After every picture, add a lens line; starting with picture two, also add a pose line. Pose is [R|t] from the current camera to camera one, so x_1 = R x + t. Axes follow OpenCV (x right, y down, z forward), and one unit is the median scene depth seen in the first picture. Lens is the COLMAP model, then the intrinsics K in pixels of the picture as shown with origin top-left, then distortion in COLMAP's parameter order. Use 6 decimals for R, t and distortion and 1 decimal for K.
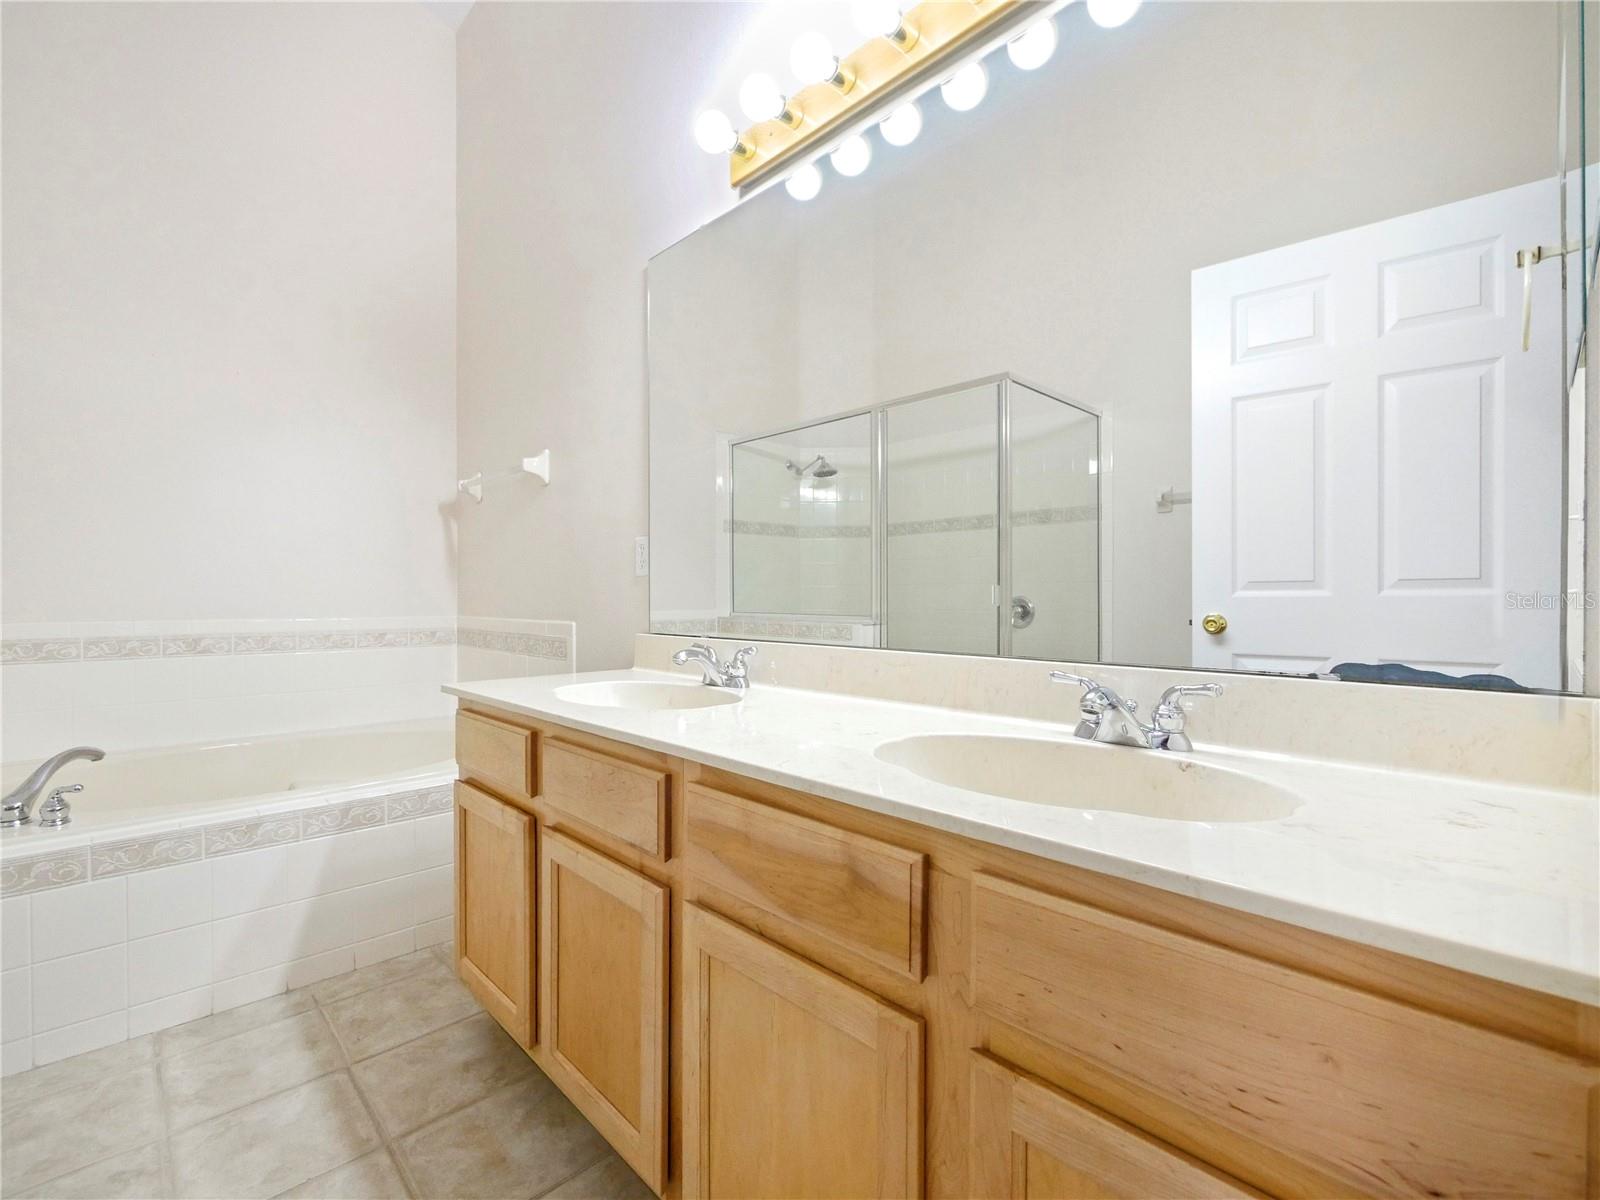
lens RADIAL K [[679.6, 0, 792.5], [0, 679.6, 599.8], [0, 0, 1]] dist [-0.002885, 0.000009]
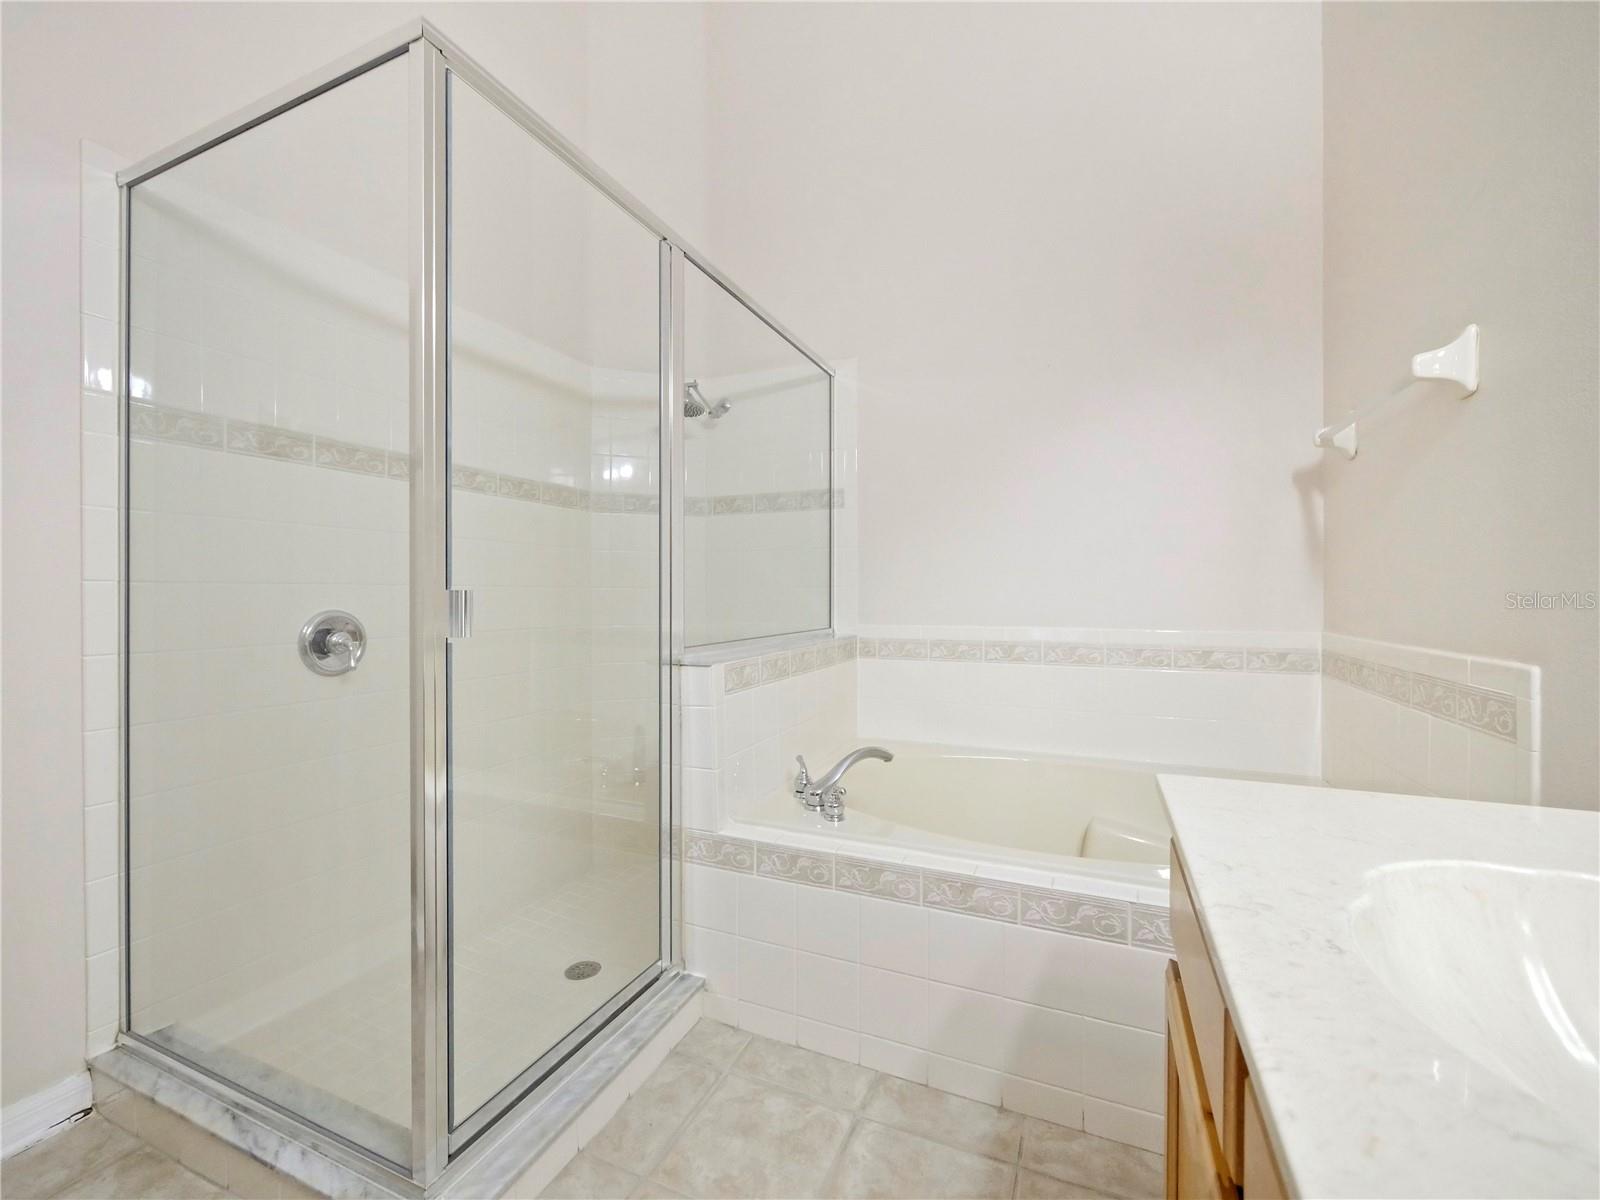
lens RADIAL K [[679.6, 0, 792.5], [0, 679.6, 599.8], [0, 0, 1]] dist [-0.002885, 0.000009]
pose [[0.362879, 0.007008, -0.931810, -0.084190], [-0.004858, 0.999972, 0.005628, -0.016365], [0.931823, 0.002485, 0.362903, 0.410571]]
